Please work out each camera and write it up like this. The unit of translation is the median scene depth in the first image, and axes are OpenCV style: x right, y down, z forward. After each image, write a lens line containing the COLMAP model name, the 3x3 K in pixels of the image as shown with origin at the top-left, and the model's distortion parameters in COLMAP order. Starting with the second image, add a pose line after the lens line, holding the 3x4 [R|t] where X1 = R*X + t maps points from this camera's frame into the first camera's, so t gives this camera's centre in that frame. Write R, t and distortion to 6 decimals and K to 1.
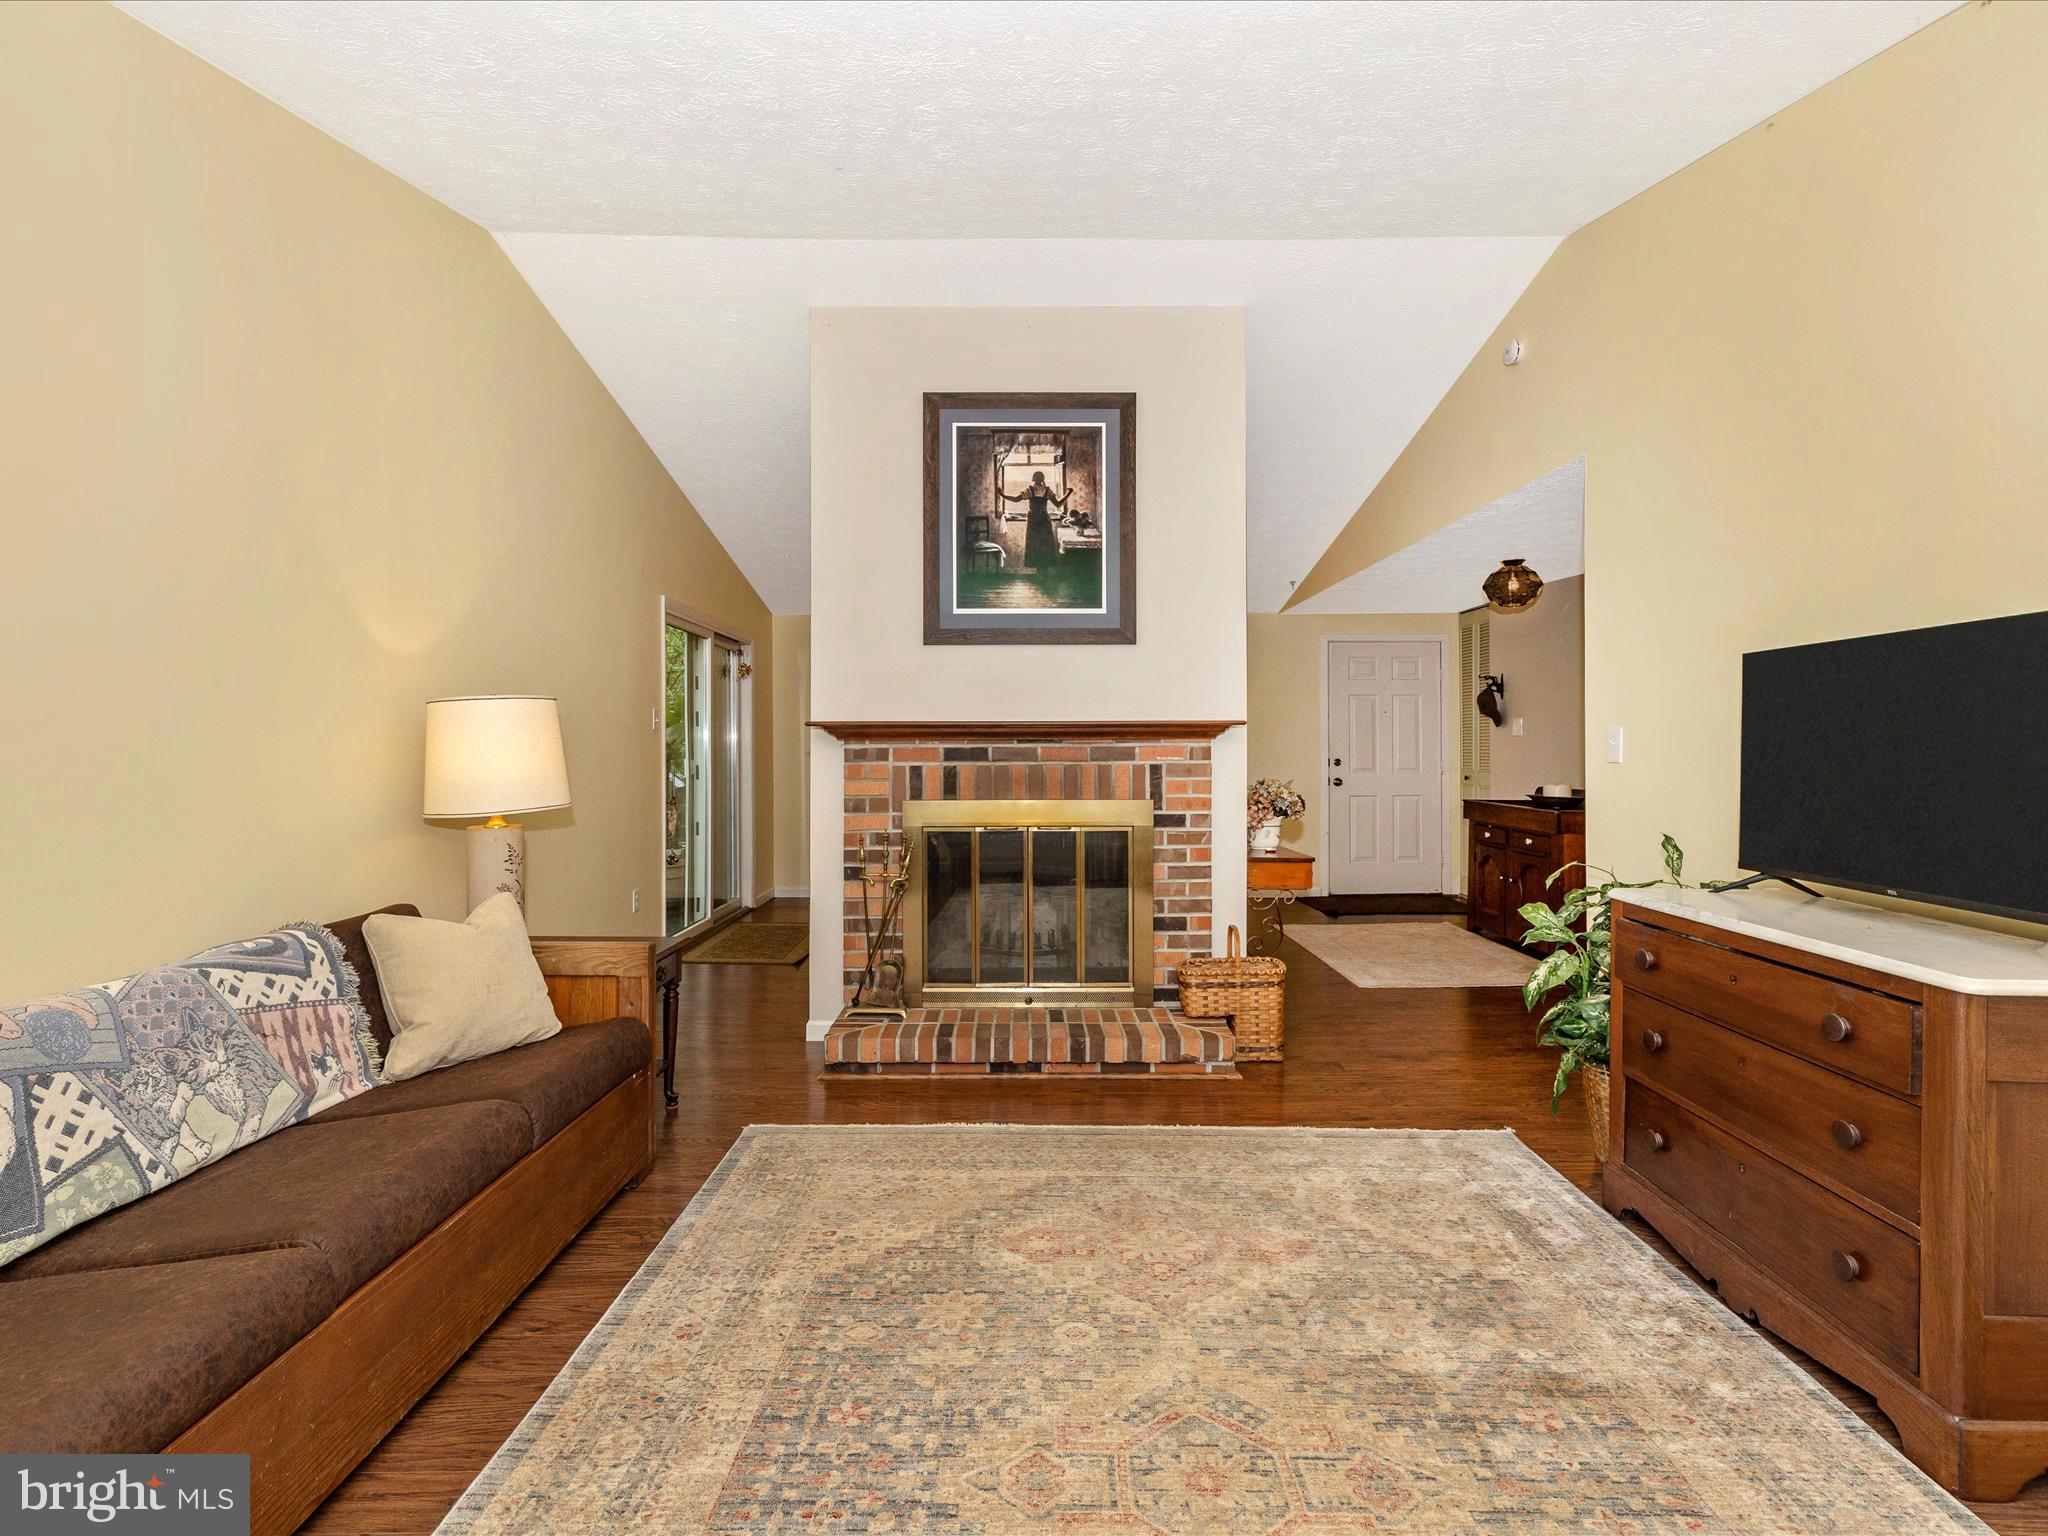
lens RADIAL K [[973.8, 0, 1040.0], [0, 973.8, 749.8], [0, 0, 1]] dist [-0.004321, -0.000446]
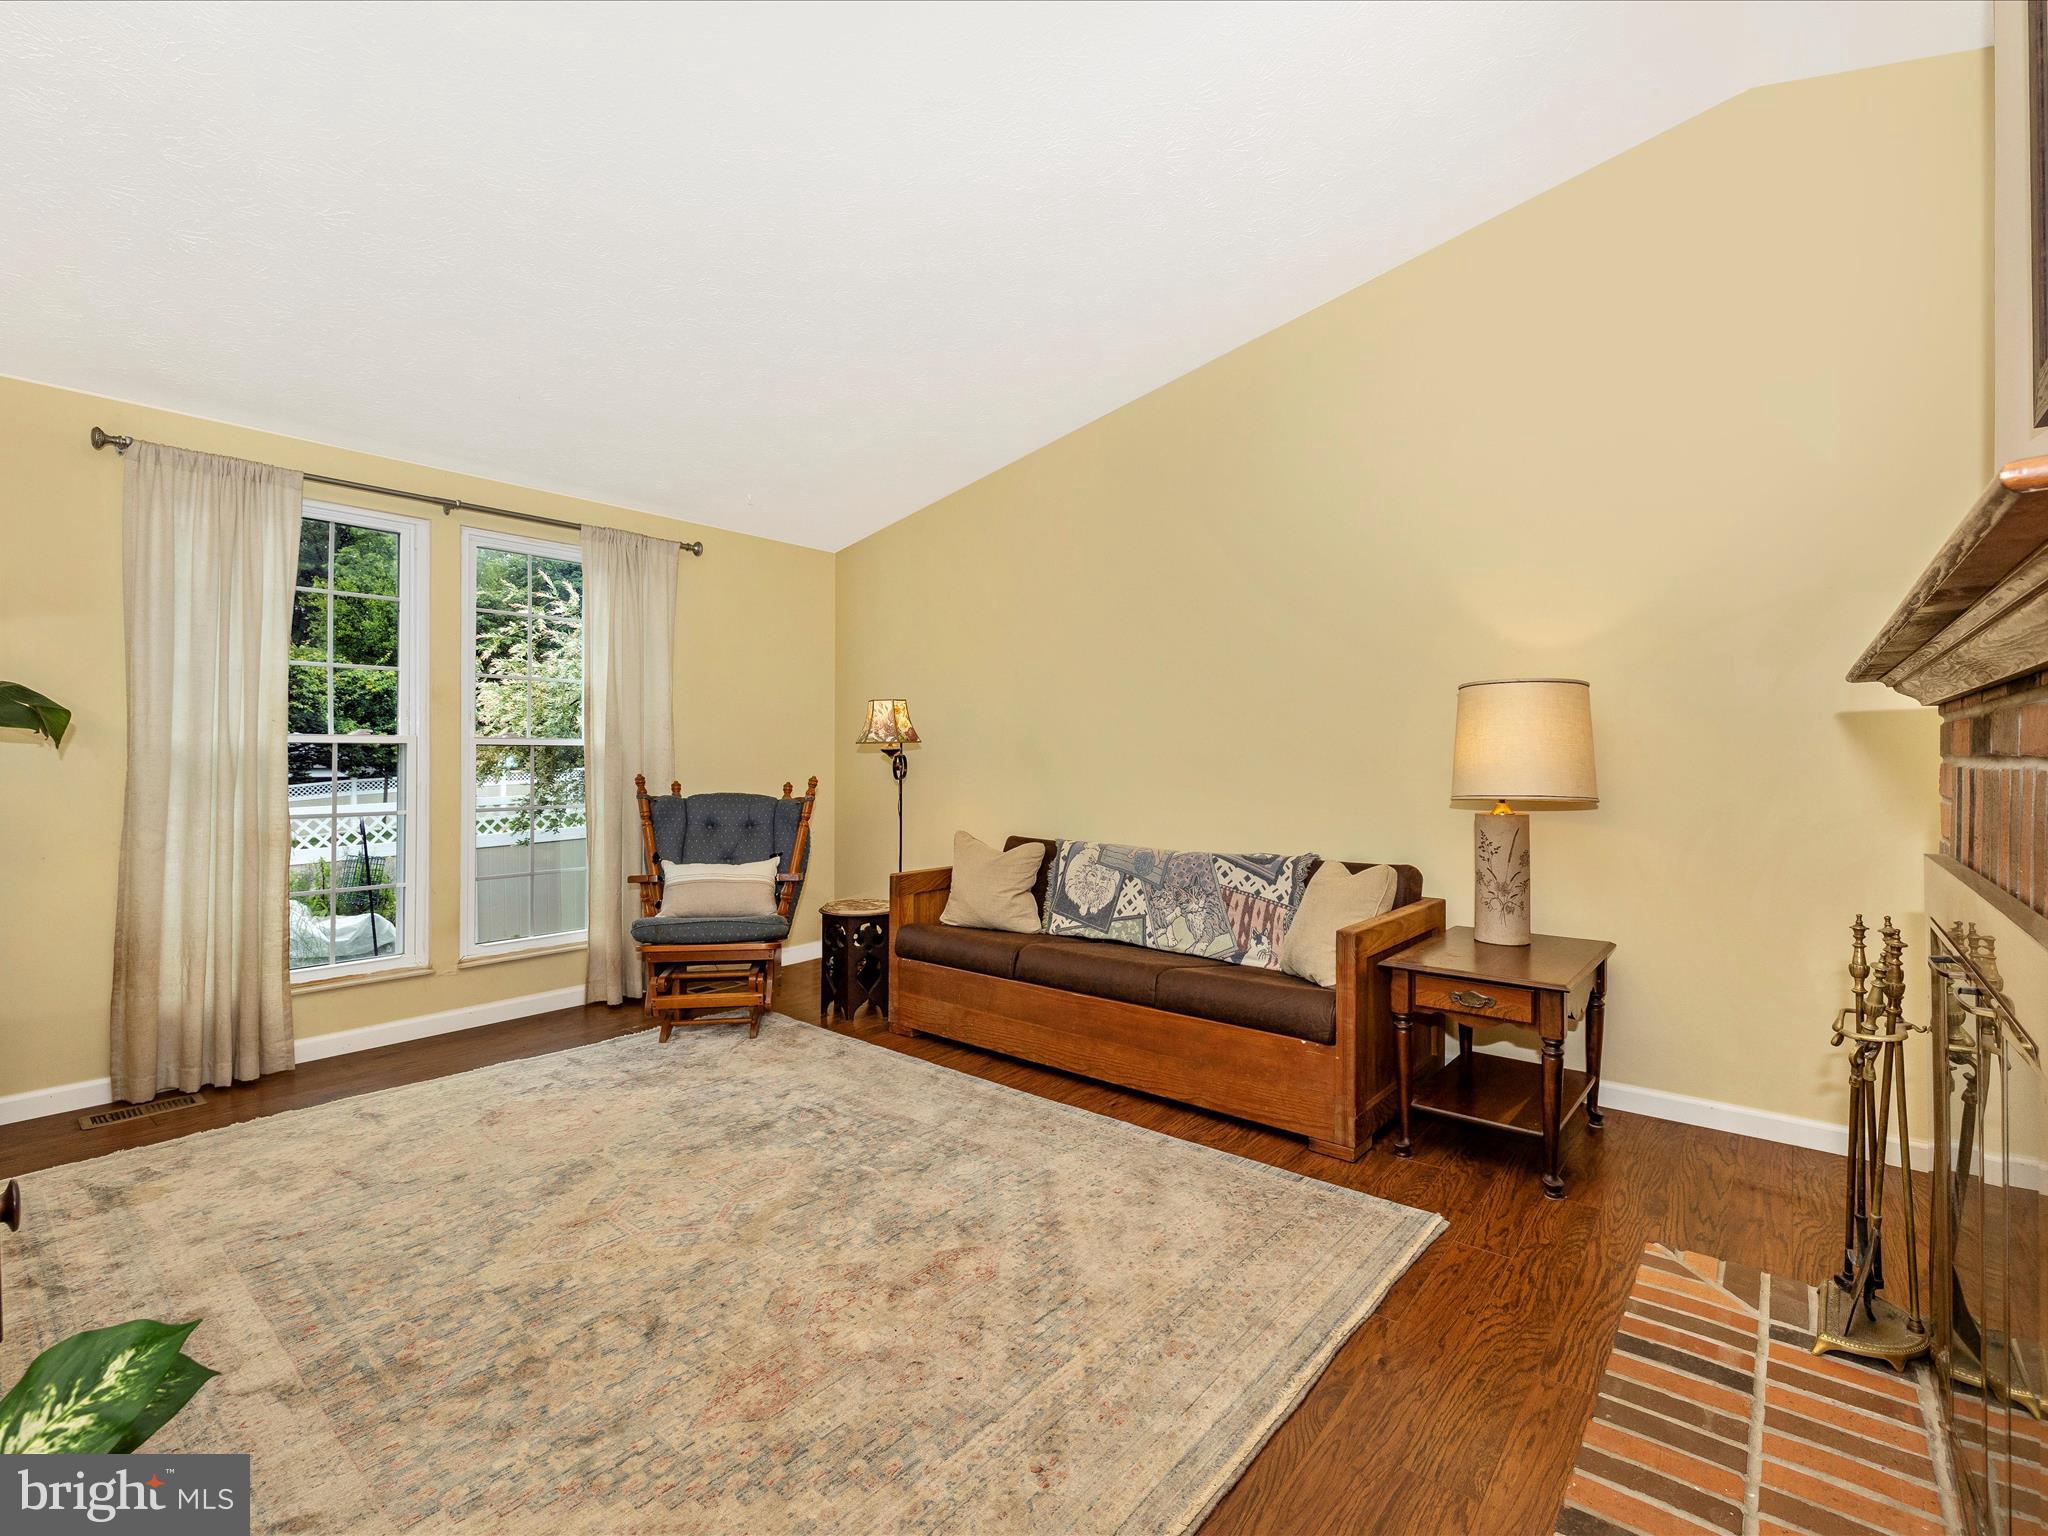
lens RADIAL K [[973.8, 0, 1020.1], [0, 973.8, 741.6], [0, 0, 1]] dist [-0.004321, -0.000446]
pose [[-0.647335, -0.007028, -0.762173, 0.445920], [-0.002170, 0.999970, -0.007377, 0.010886], [0.762202, -0.003121, -0.647331, 1.077949]]
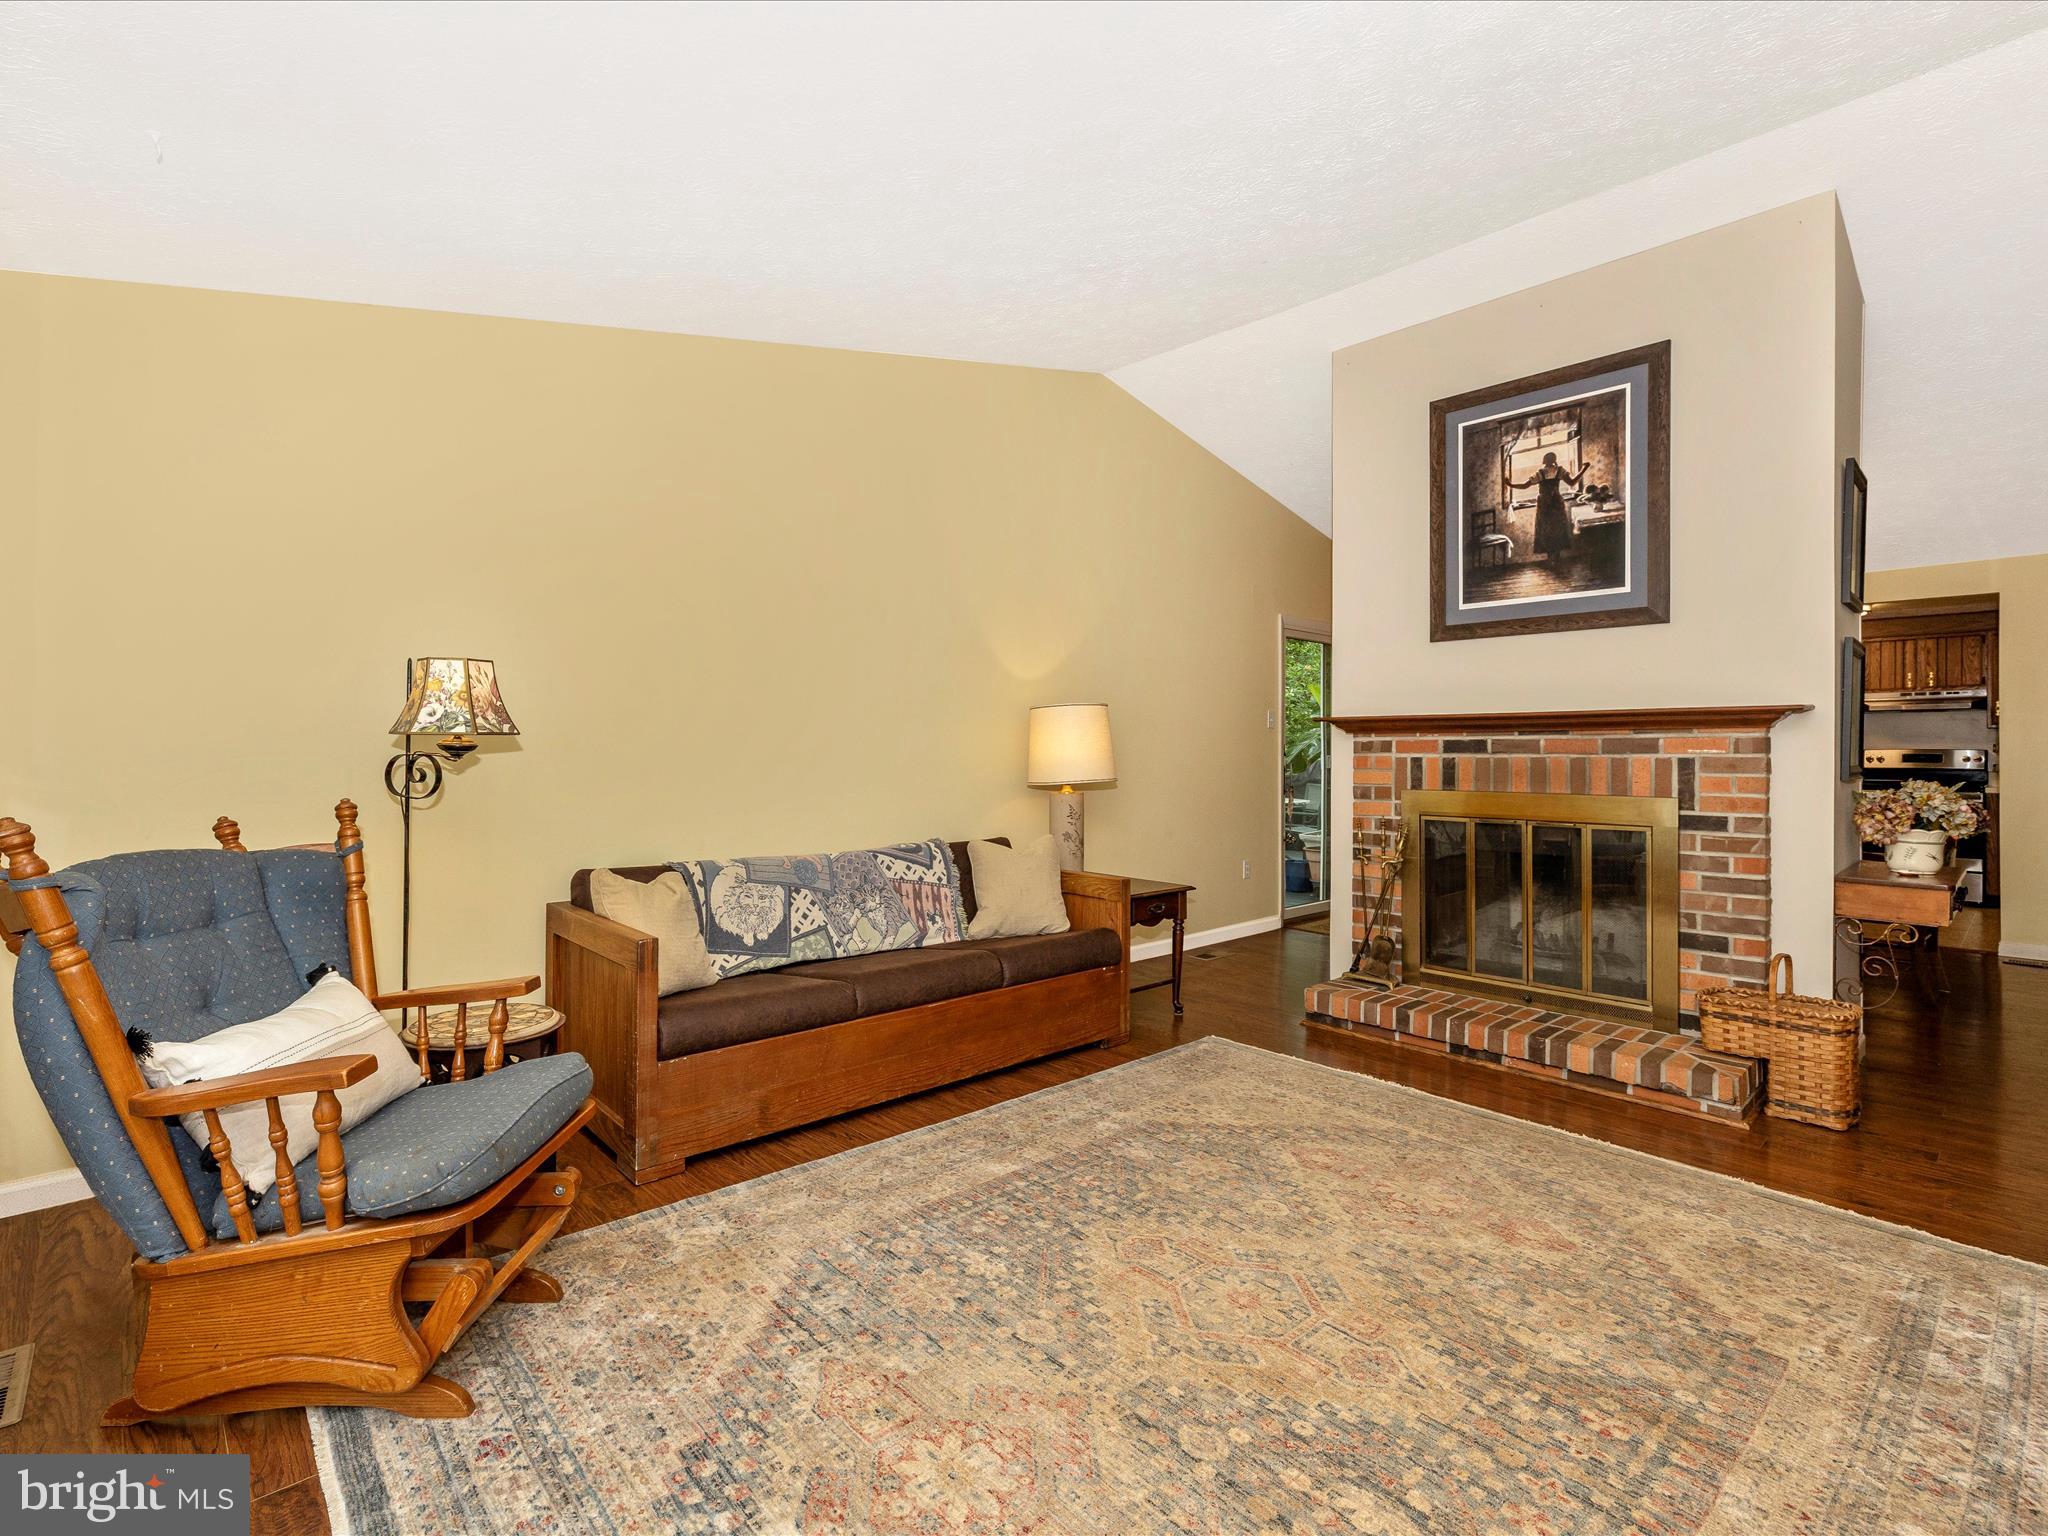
lens RADIAL K [[973.8, 0, 1013.4], [0, 973.8, 747.8], [0, 0, 1]] dist [-0.004321, -0.000446]
pose [[0.669881, 0.001480, -0.742467, 0.407133], [-0.006159, 0.999975, -0.003563, 0.014105], [0.742443, 0.006960, 0.669873, -0.039676]]
